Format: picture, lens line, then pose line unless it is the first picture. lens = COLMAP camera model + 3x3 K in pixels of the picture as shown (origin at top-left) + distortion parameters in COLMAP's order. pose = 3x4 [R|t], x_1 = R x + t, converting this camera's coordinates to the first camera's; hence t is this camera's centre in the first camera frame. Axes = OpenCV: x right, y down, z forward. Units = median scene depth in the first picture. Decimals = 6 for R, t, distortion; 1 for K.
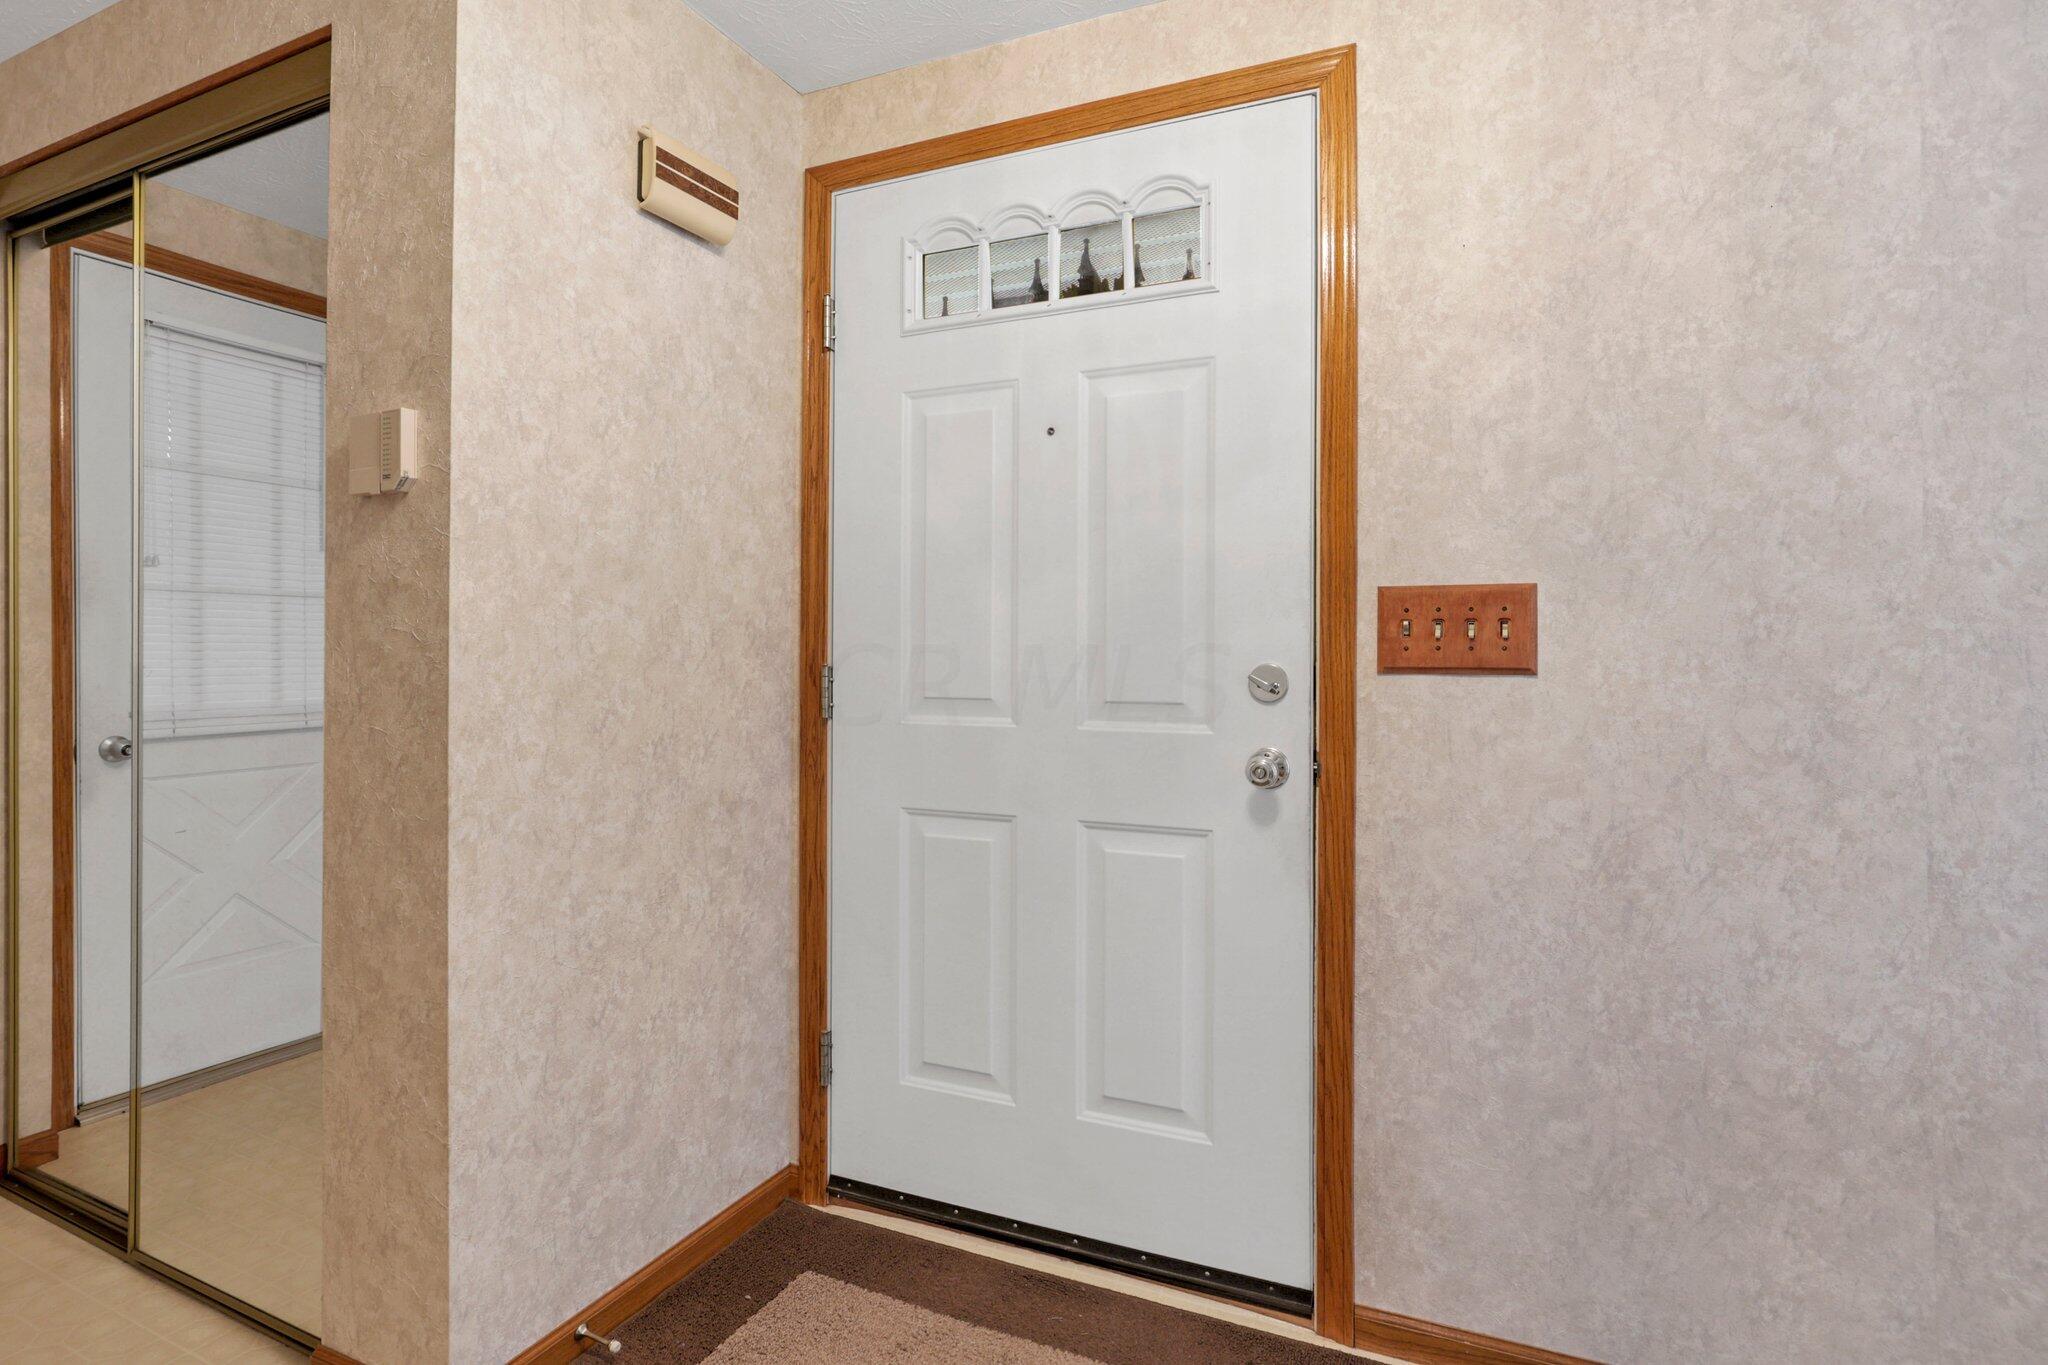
lens RADIAL K [[972.8, 0, 1025.5], [0, 972.8, 684.0], [0, 0, 1]] dist [-0.034543, 0.005906]
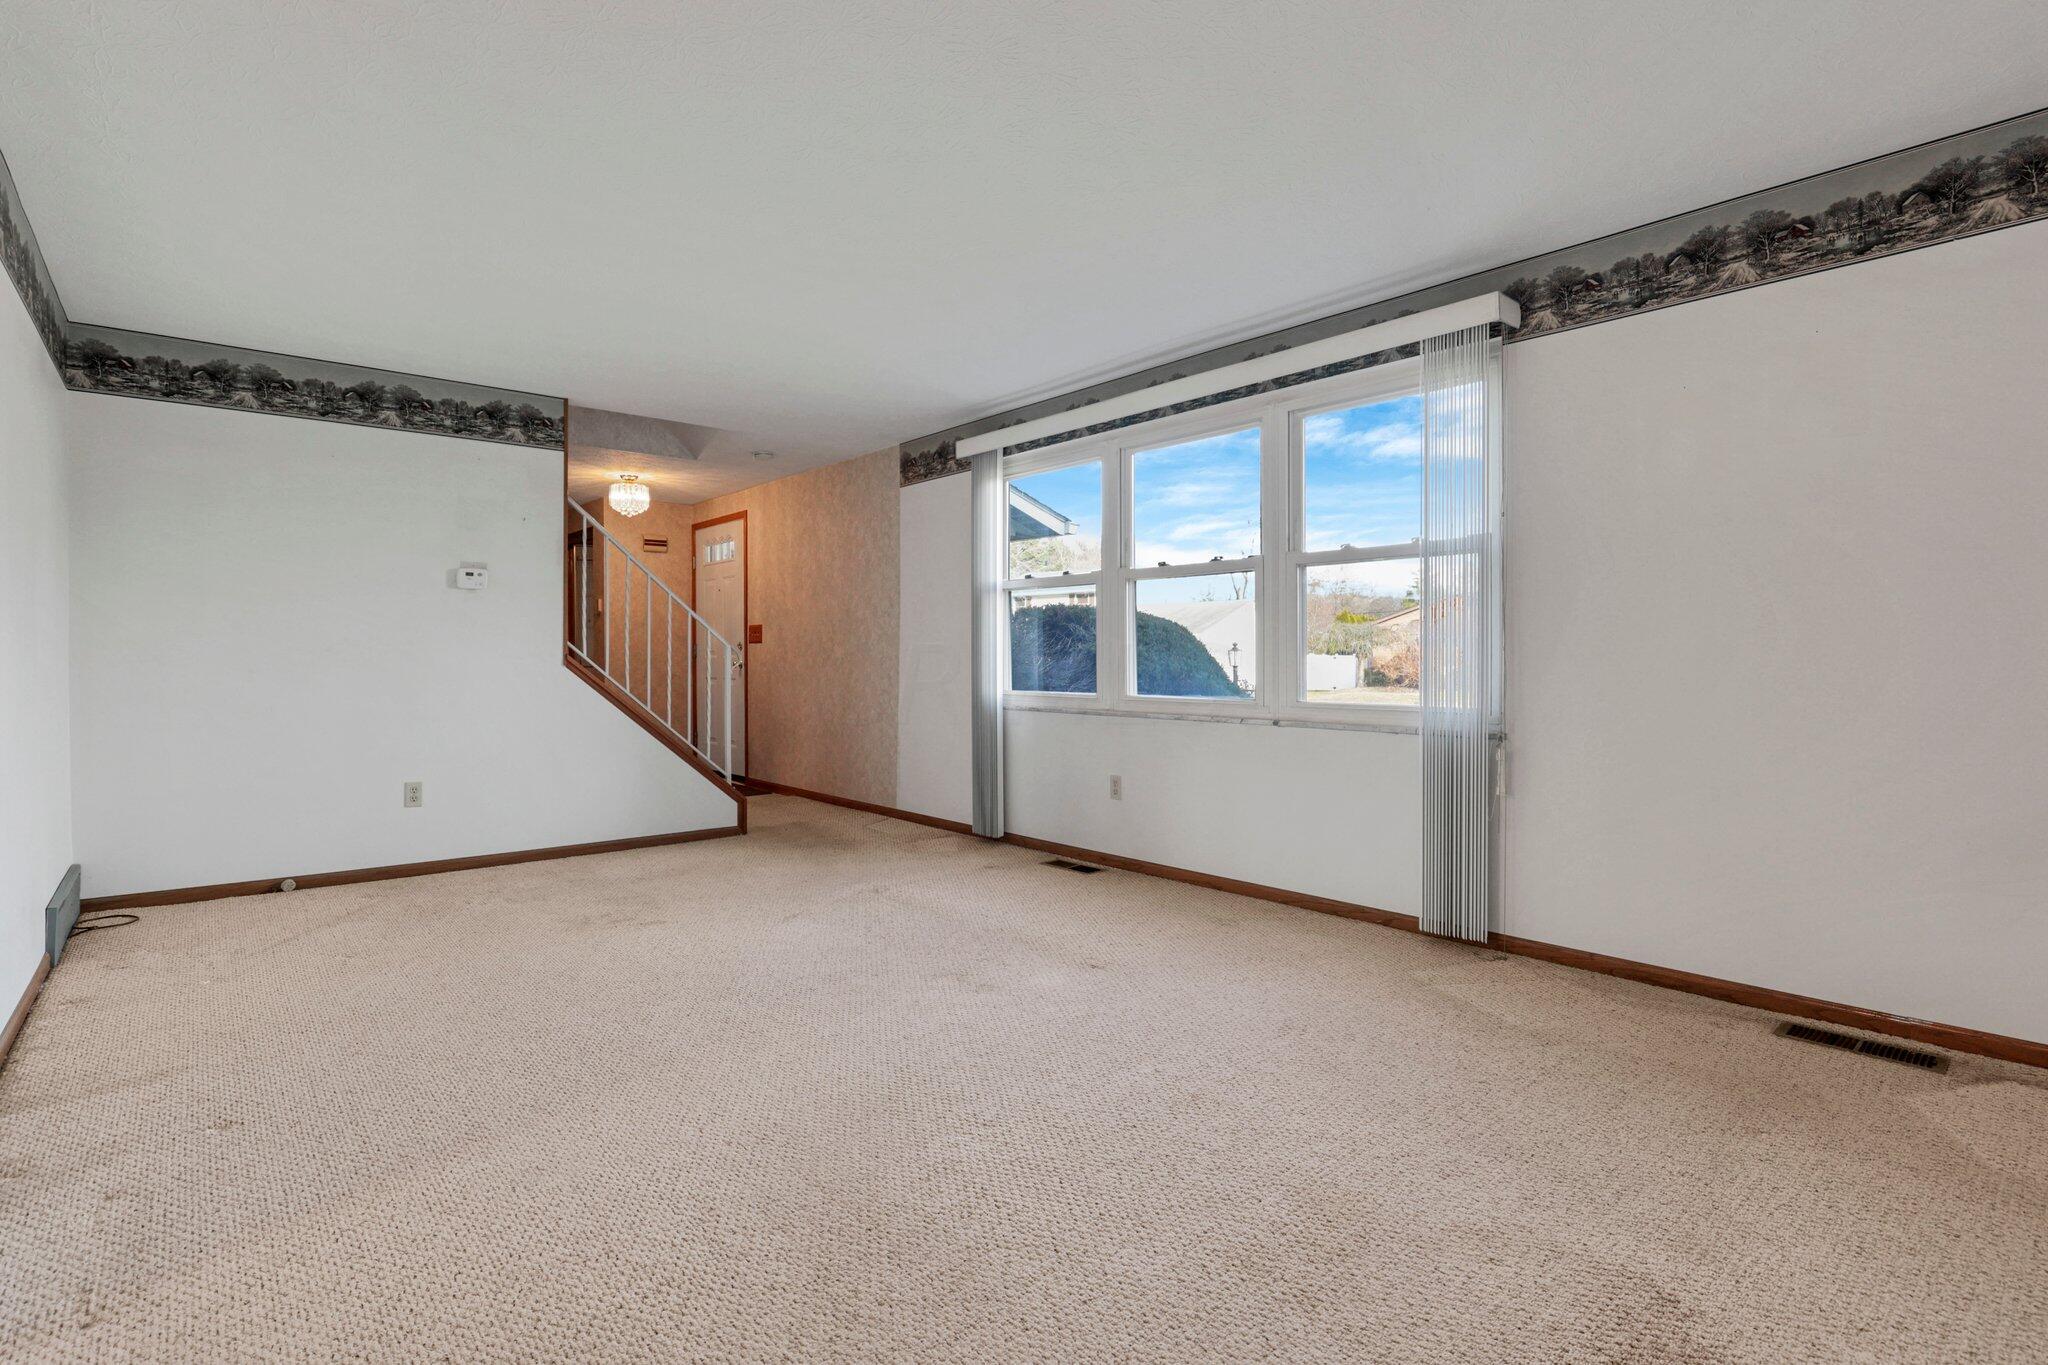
lens RADIAL K [[972.8, 0, 1022.8], [0, 972.8, 671.4], [0, 0, 1]] dist [-0.034543, 0.005906]
pose [[0.886084, 0.002848, -0.463516, 3.719133], [-0.002445, 0.999996, 0.001469, 0.118006], [0.463518, -0.000169, 0.886087, -2.566315]]
